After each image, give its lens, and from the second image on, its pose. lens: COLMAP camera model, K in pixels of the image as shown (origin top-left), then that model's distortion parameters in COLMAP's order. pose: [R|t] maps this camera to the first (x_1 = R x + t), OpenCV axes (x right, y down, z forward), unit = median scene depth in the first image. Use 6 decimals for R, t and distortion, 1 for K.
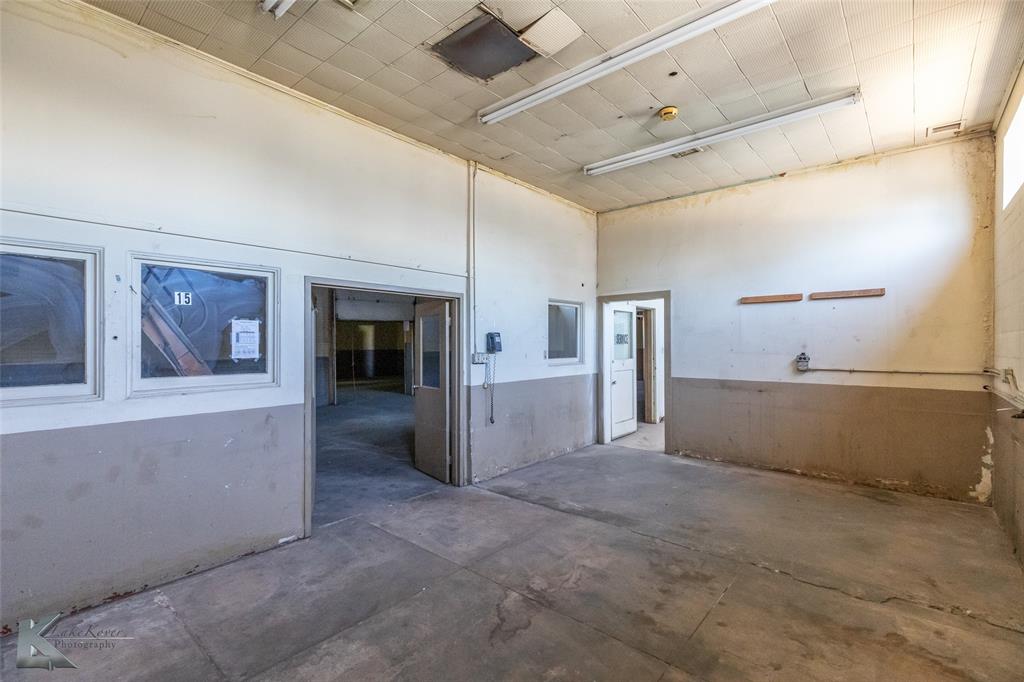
lens RADIAL K [[465.6, 0, 520.5], [0, 465.6, 346.8], [0, 0, 1]] dist [0.001557, -0.000915]
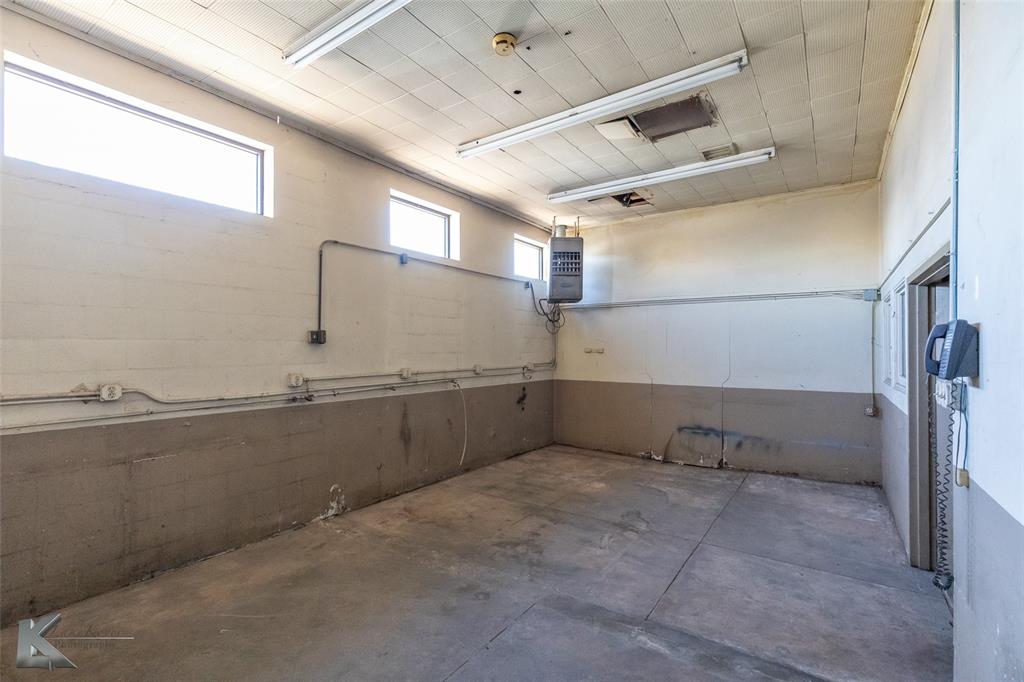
lens RADIAL K [[465.6, 0, 506.8], [0, 465.6, 346.7], [0, 0, 1]] dist [0.001557, -0.000915]
pose [[-0.996816, 0.002394, -0.079696, 0.457723], [0.002307, 0.999997, 0.001175, -0.019586], [0.079699, 0.000987, -0.996819, 2.134096]]
